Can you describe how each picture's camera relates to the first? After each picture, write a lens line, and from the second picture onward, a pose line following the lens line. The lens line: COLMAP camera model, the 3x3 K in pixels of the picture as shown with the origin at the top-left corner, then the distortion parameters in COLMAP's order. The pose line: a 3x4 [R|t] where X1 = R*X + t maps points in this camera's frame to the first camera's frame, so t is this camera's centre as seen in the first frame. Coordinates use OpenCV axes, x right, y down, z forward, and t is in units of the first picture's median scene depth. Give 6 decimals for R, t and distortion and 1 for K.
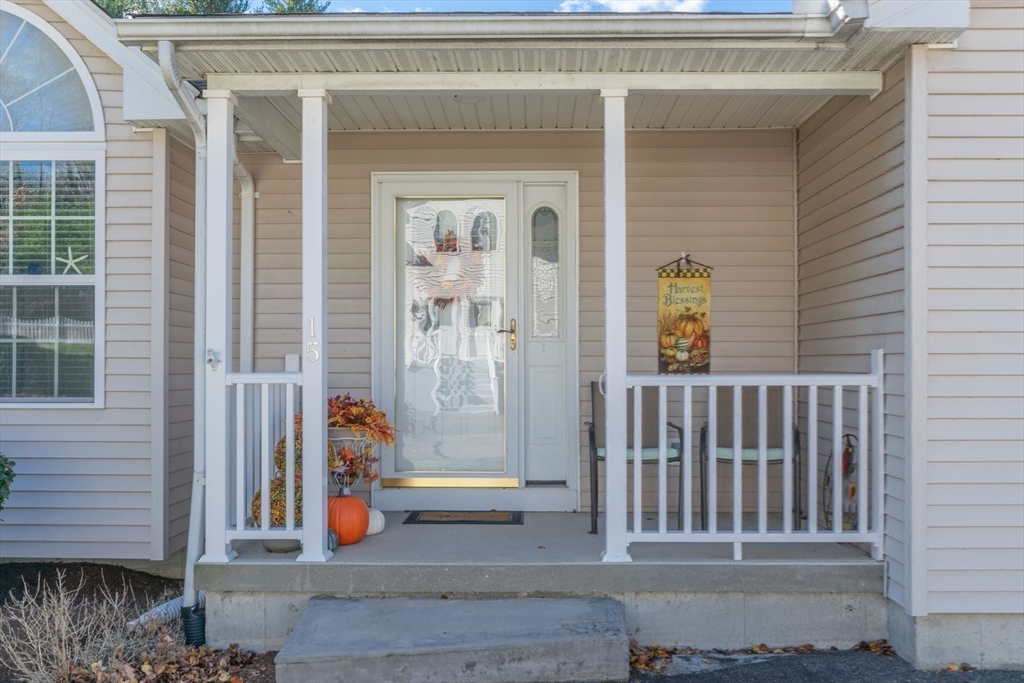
lens RADIAL K [[861.7, 0, 511.7], [0, 861.7, 333.9], [0, 0, 1]] dist [-0.010386, -0.009359]
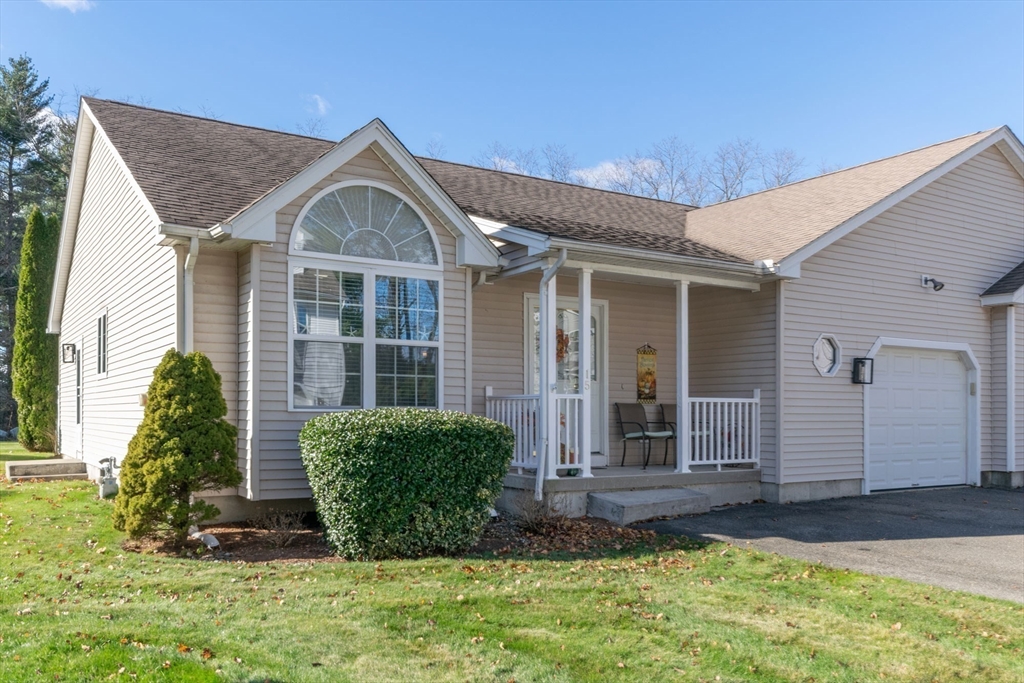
lens RADIAL K [[861.7, 0, 514.1], [0, 861.7, 348.2], [0, 0, 1]] dist [-0.010386, -0.009359]
pose [[0.836510, 0.046041, 0.546014, -1.630873], [-0.024296, 0.998600, -0.046983, 0.036256], [-0.547412, 0.026036, 0.836458, -0.794402]]
